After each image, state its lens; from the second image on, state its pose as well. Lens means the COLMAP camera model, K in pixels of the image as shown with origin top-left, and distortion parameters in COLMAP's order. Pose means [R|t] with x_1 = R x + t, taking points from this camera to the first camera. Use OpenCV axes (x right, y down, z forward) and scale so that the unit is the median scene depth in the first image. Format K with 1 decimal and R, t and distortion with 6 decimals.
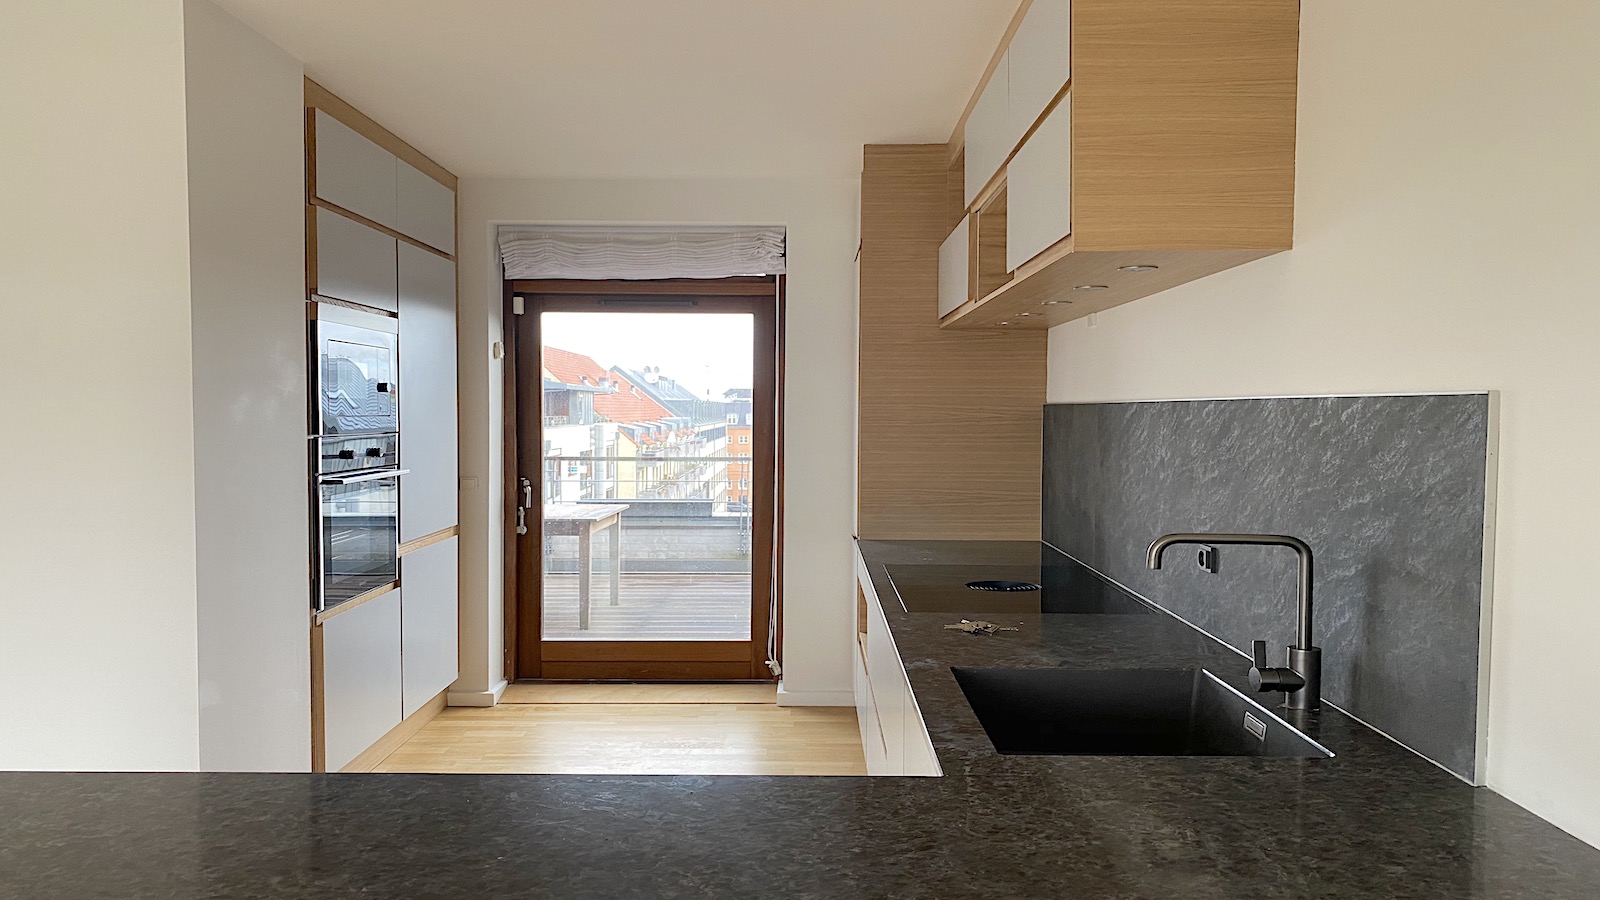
lens RADIAL K [[1218.2, 0, 807.3], [0, 1218.2, 442.1], [0, 0, 1]] dist [0.031848, -0.033171]
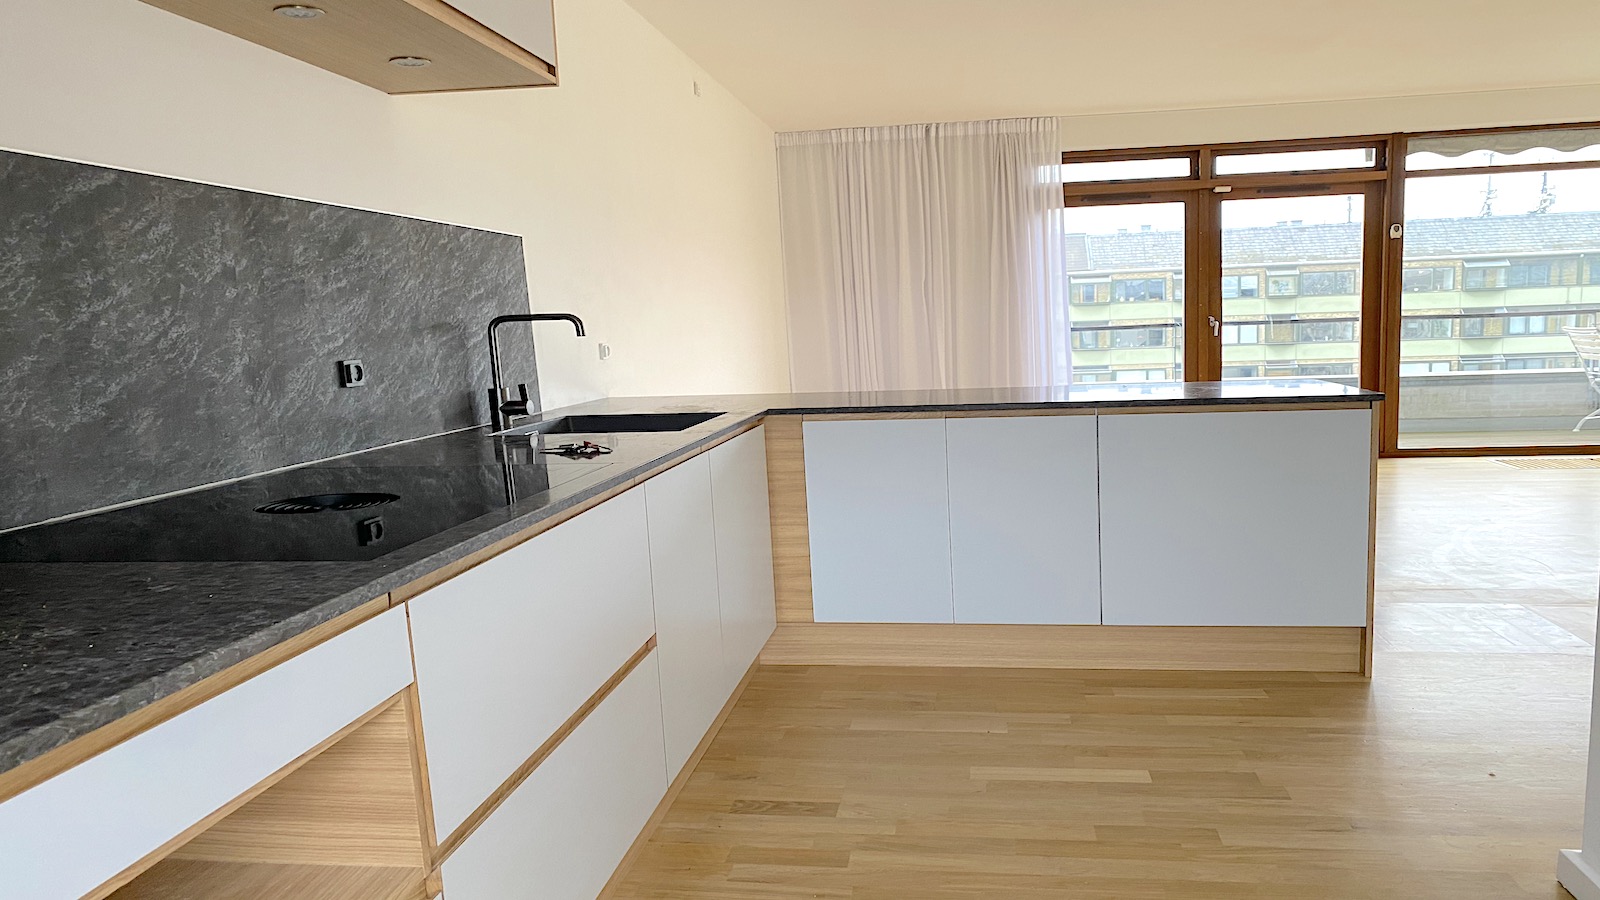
lens RADIAL K [[1218.2, 0, 813.9], [0, 1218.2, 458.0], [0, 0, 1]] dist [0.031848, -0.033171]
pose [[-0.990220, 0.012674, 0.138940, -0.133162], [0.032524, 0.989397, 0.141544, 0.030828], [-0.135673, 0.144679, -0.980133, 1.570714]]
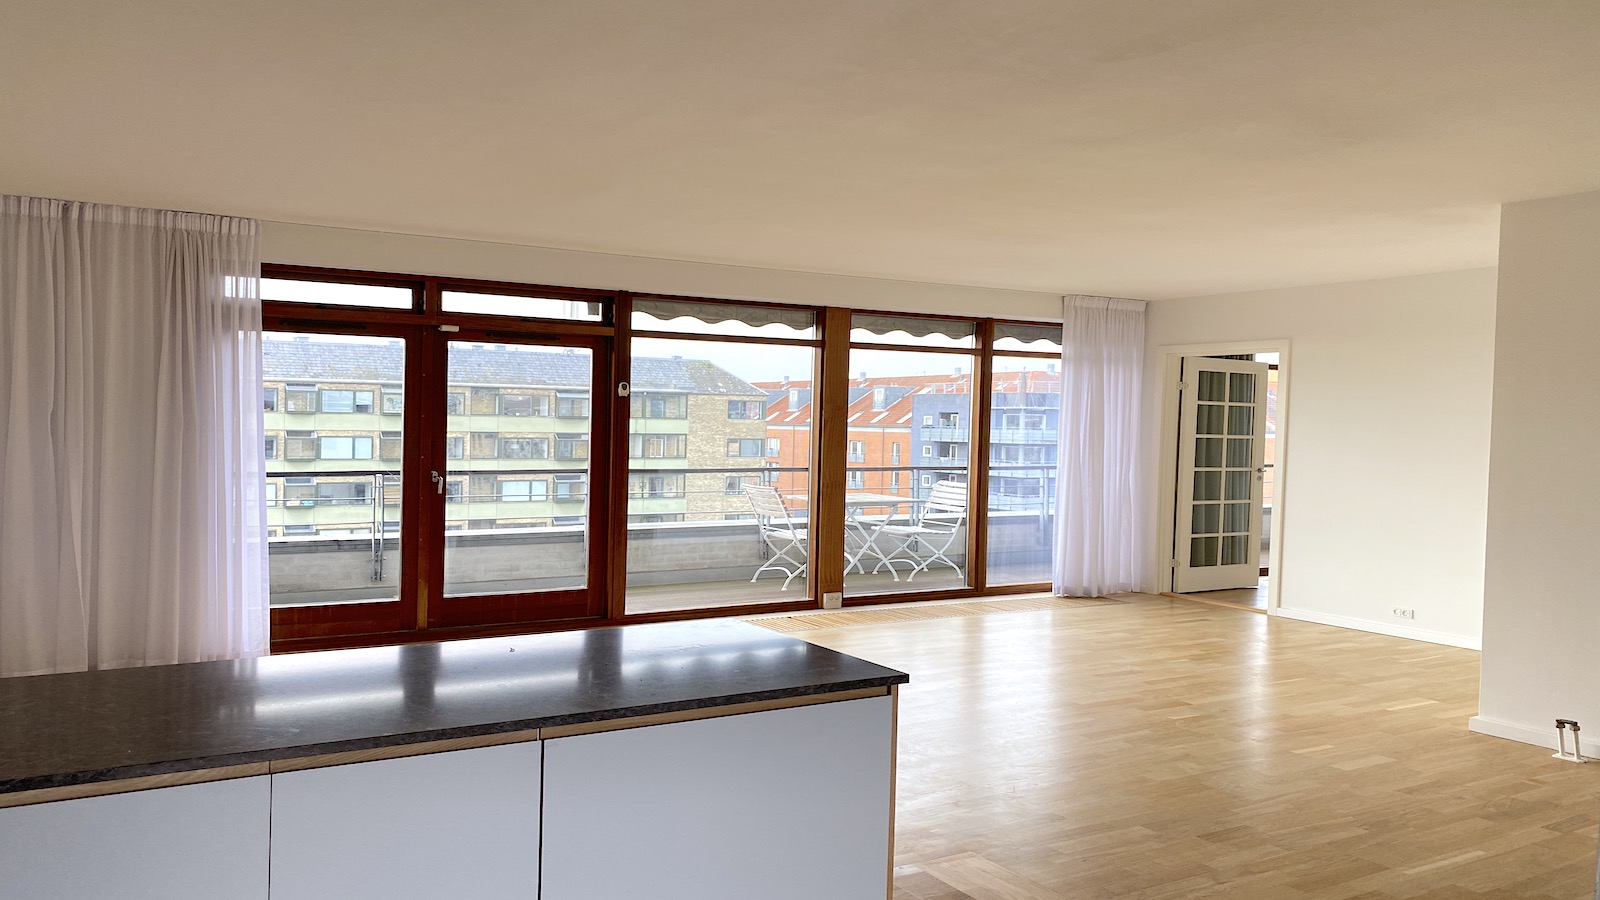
lens RADIAL K [[1218.2, 0, 811.5], [0, 1218.2, 443.7], [0, 0, 1]] dist [0.031848, -0.033171]
pose [[-0.848728, -0.011753, -0.528700, -0.027503], [-0.036270, 0.998693, 0.036024, -0.015949], [0.527585, 0.049751, -0.848044, 1.240772]]
